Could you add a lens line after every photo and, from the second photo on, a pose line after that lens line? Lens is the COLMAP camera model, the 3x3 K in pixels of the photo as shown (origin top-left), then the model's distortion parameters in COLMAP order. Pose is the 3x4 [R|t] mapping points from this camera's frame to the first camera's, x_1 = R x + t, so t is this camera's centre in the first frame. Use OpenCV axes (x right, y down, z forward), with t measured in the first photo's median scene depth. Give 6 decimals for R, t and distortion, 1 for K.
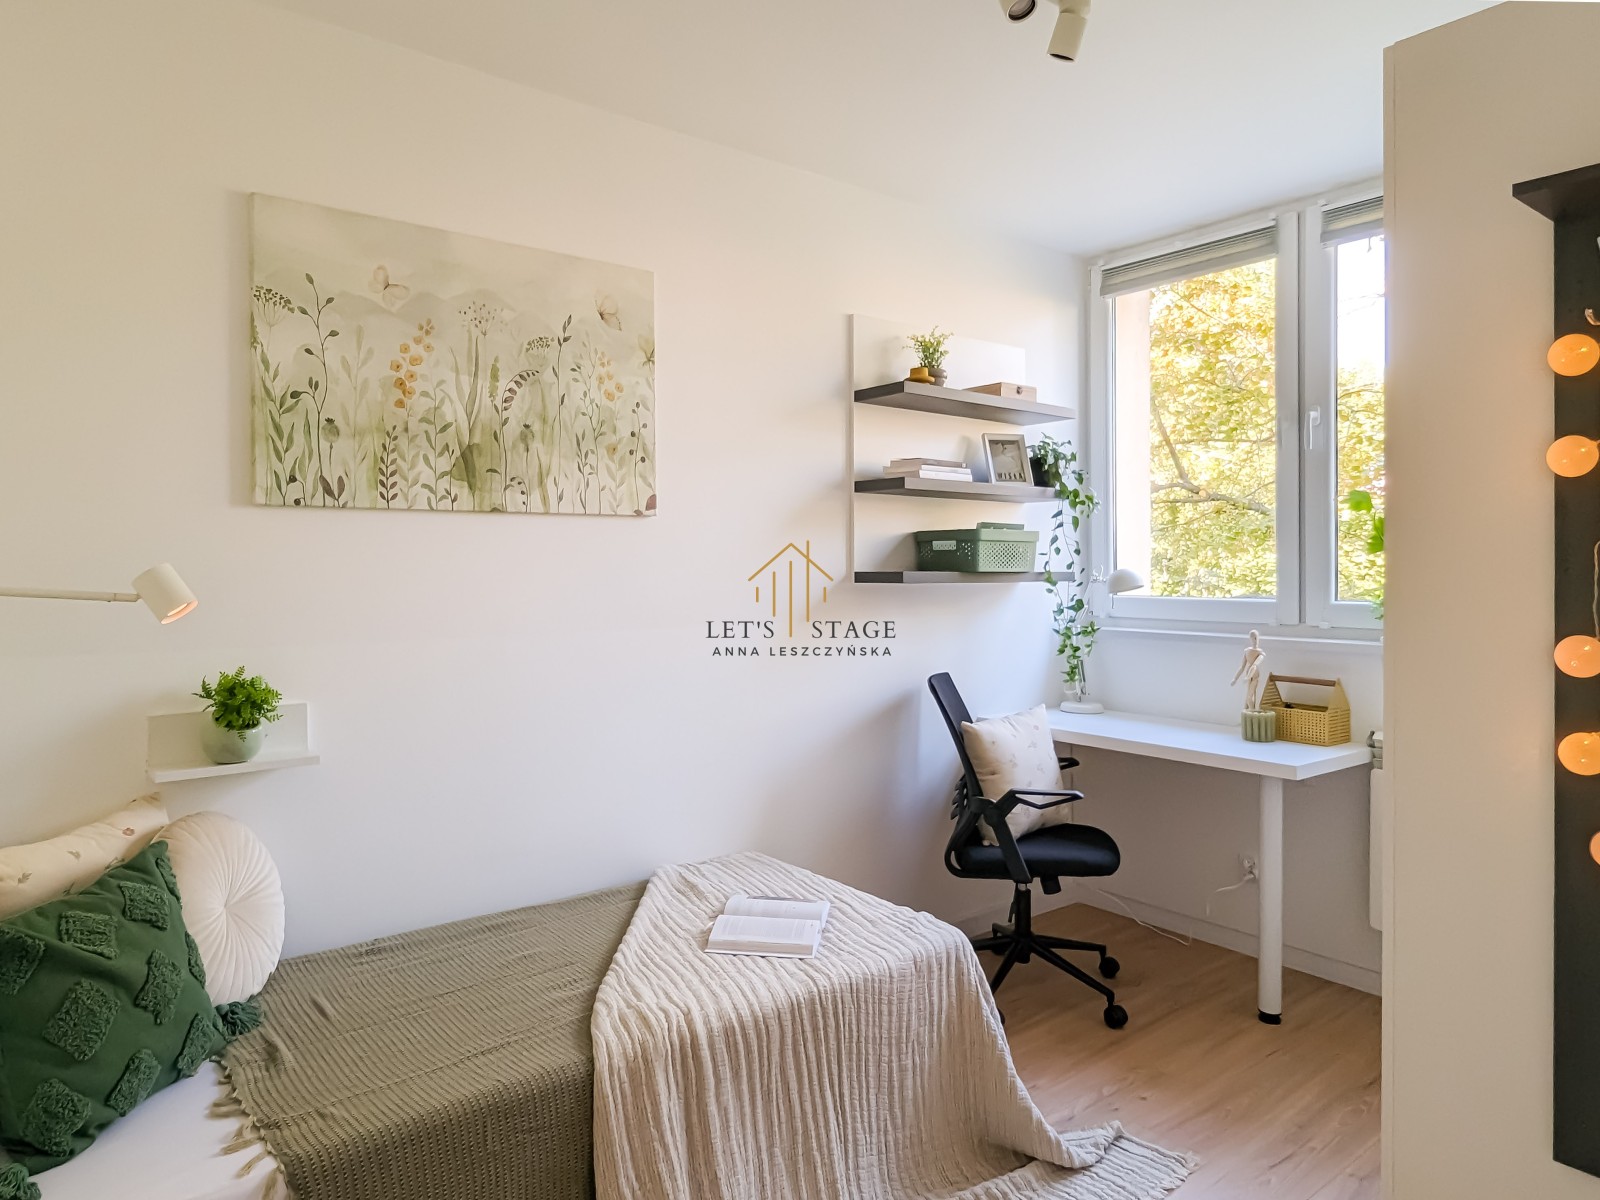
lens RADIAL K [[988.4, 0, 810.3], [0, 988.4, 564.6], [0, 0, 1]] dist [0.004032, -0.003561]
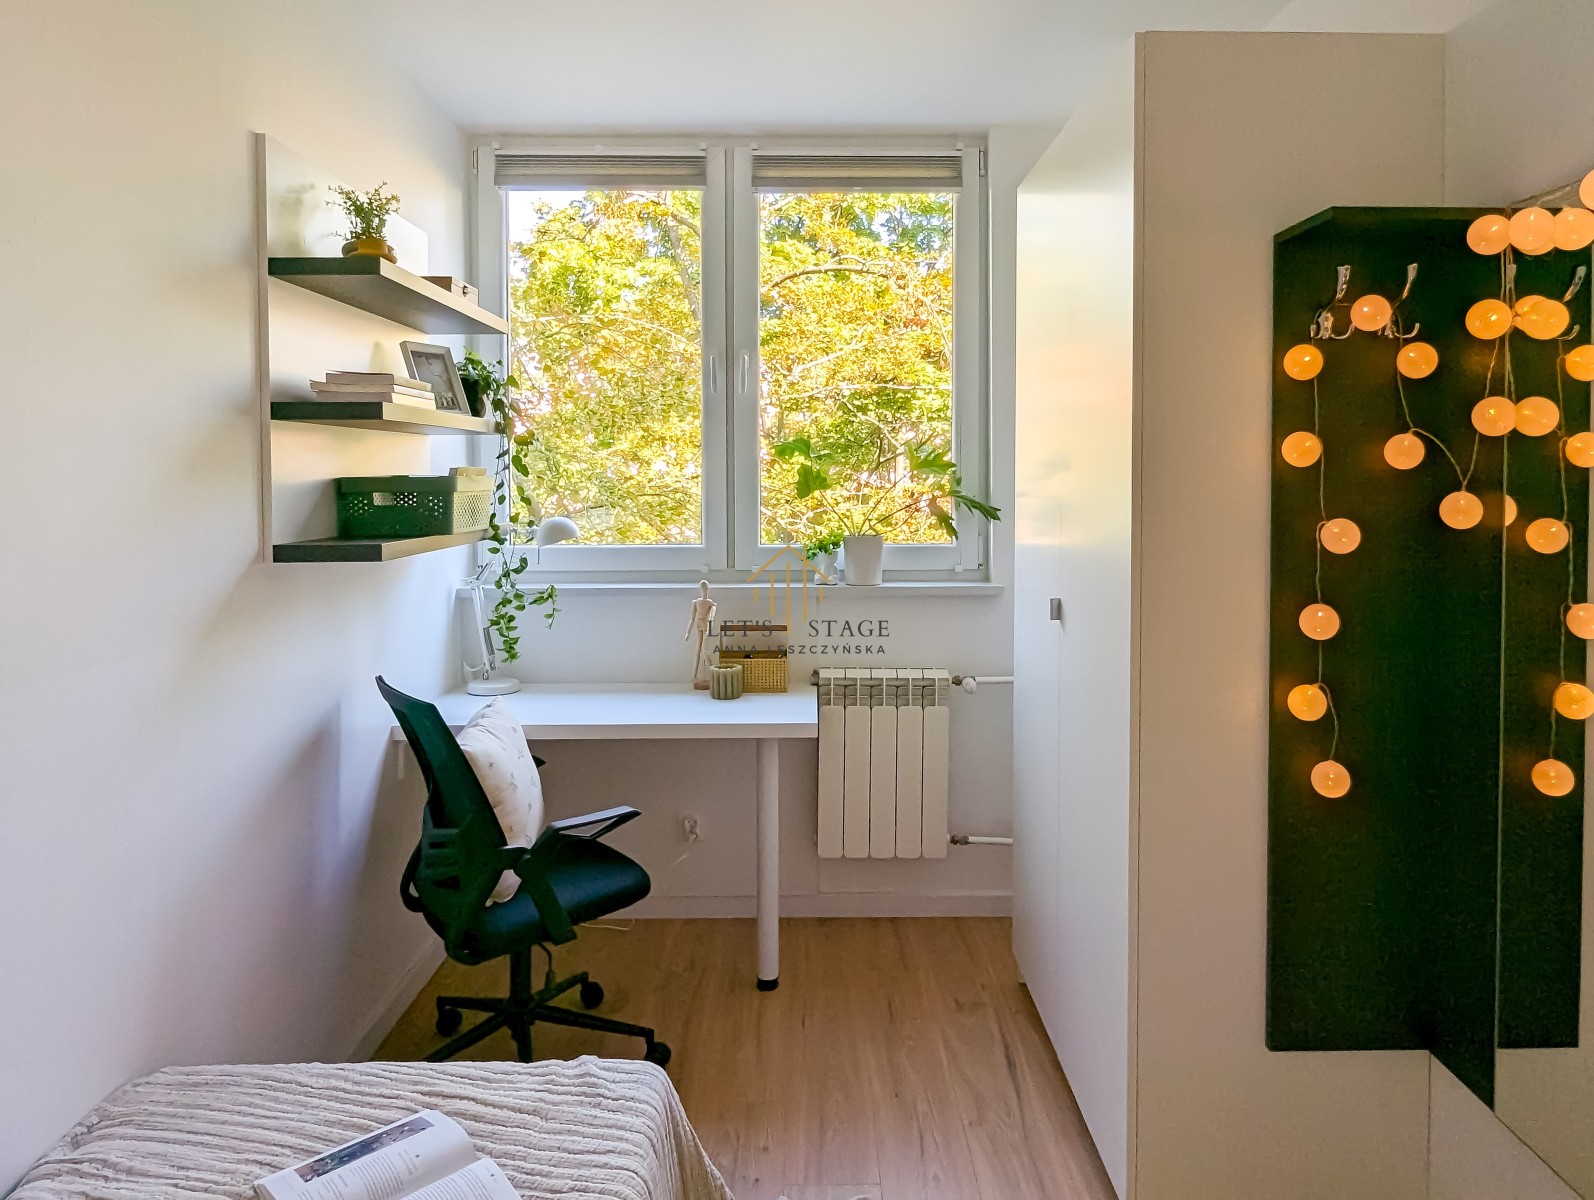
lens RADIAL K [[984.7, 0, 805.3], [0, 984.7, 488.9], [0, 0, 1]] dist [0.004032, -0.003561]
pose [[0.627386, -0.014413, 0.778575, -0.294644], [-0.001033, 0.999812, 0.019341, -0.052533], [-0.778708, -0.012939, 0.627253, 0.429998]]
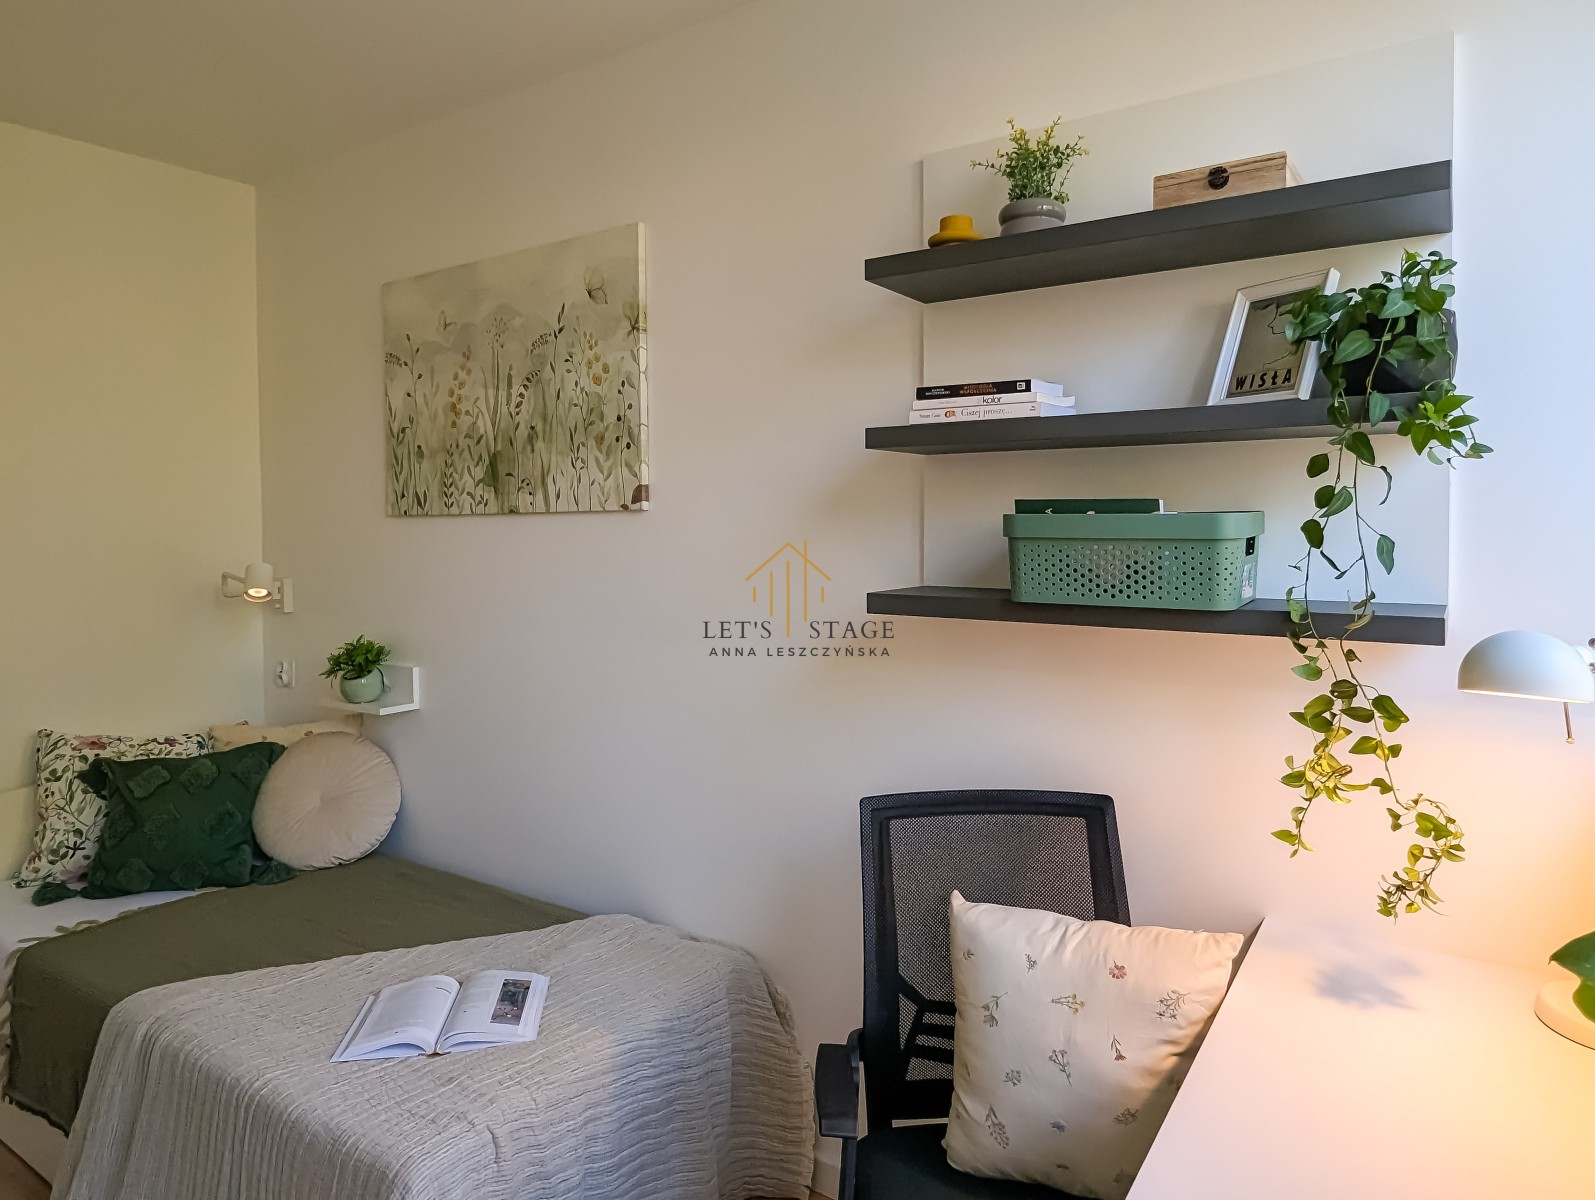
lens RADIAL K [[985.3, 0, 845.0], [0, 985.3, 547.8], [0, 0, 1]] dist [0.004032, -0.003561]
pose [[0.321609, 0.029578, -0.946411, 0.766342], [0.010971, 0.999329, 0.034959, -0.047990], [0.946809, -0.021626, 0.321068, 0.965141]]
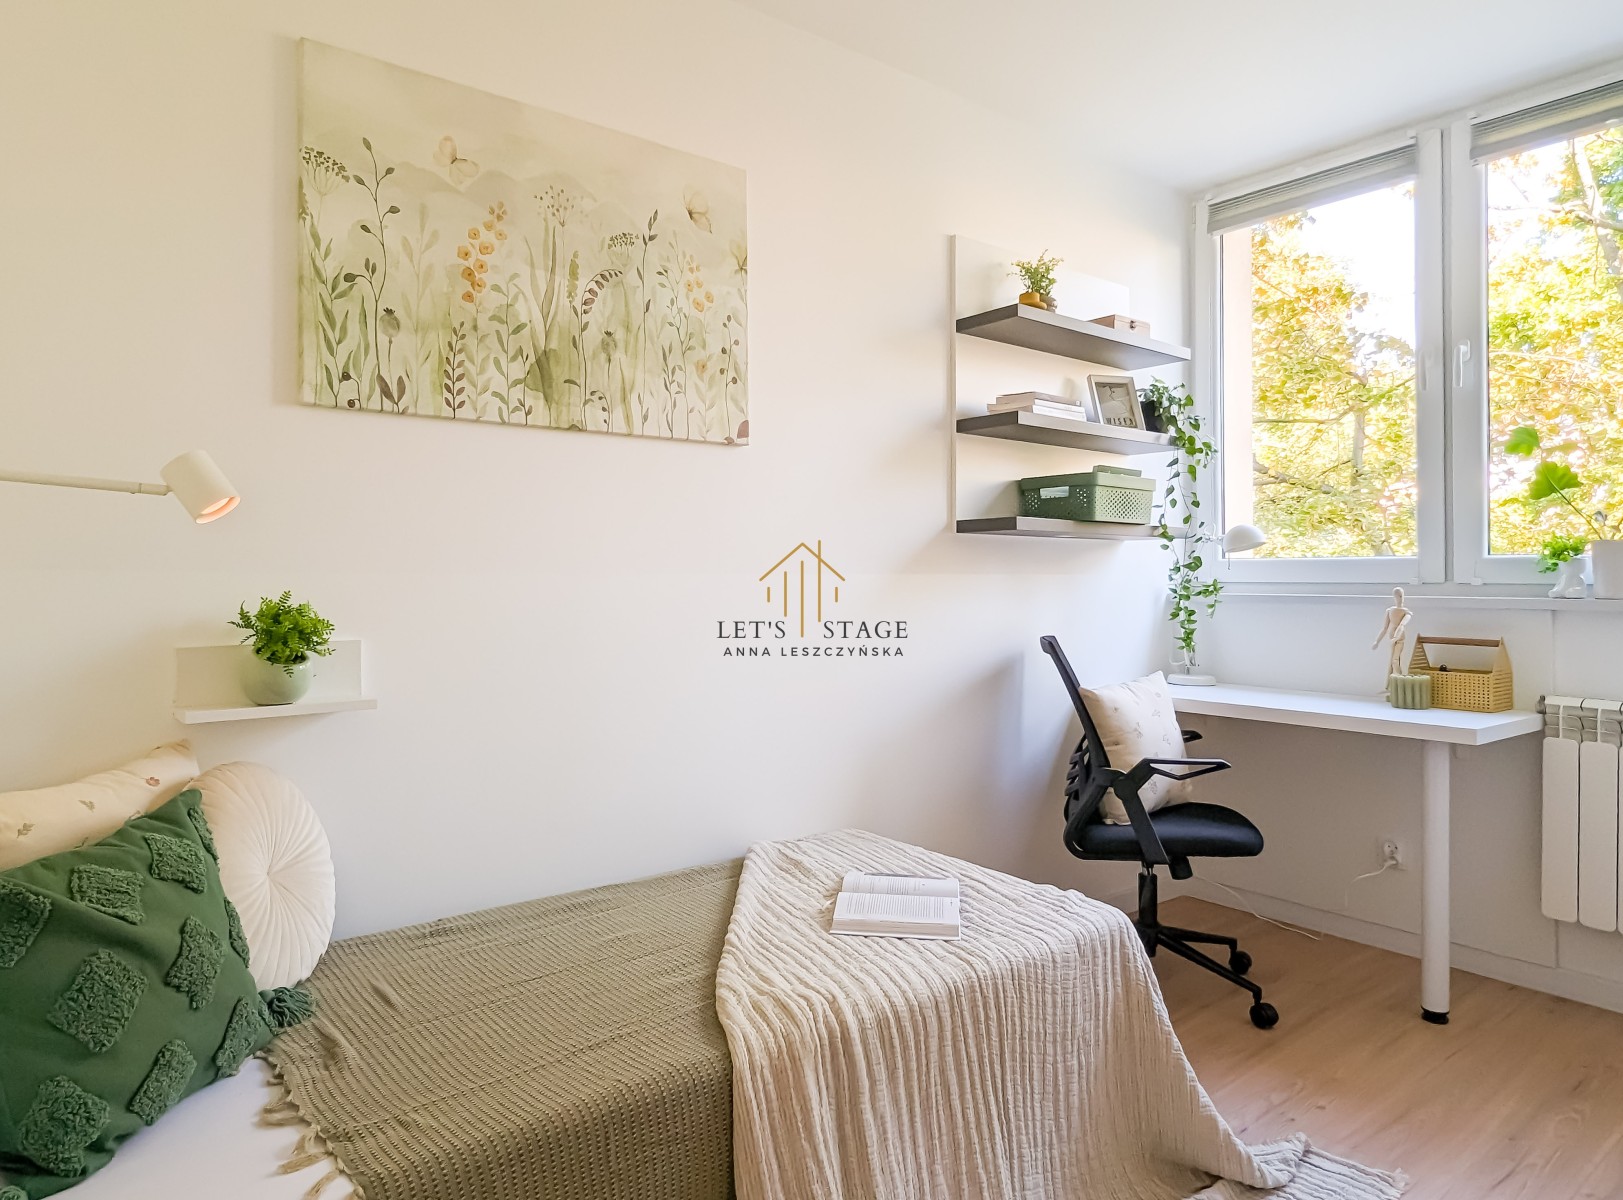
lens RADIAL K [[1002.6, 0, 833.5], [0, 1002.6, 562.8], [0, 0, 1]] dist [0.004032, -0.003561]
pose [[0.999972, 0.002273, 0.007085, -0.093287], [-0.002205, 0.999952, -0.009561, 0.069254], [-0.007106, 0.009545, 0.999929, 0.115132]]
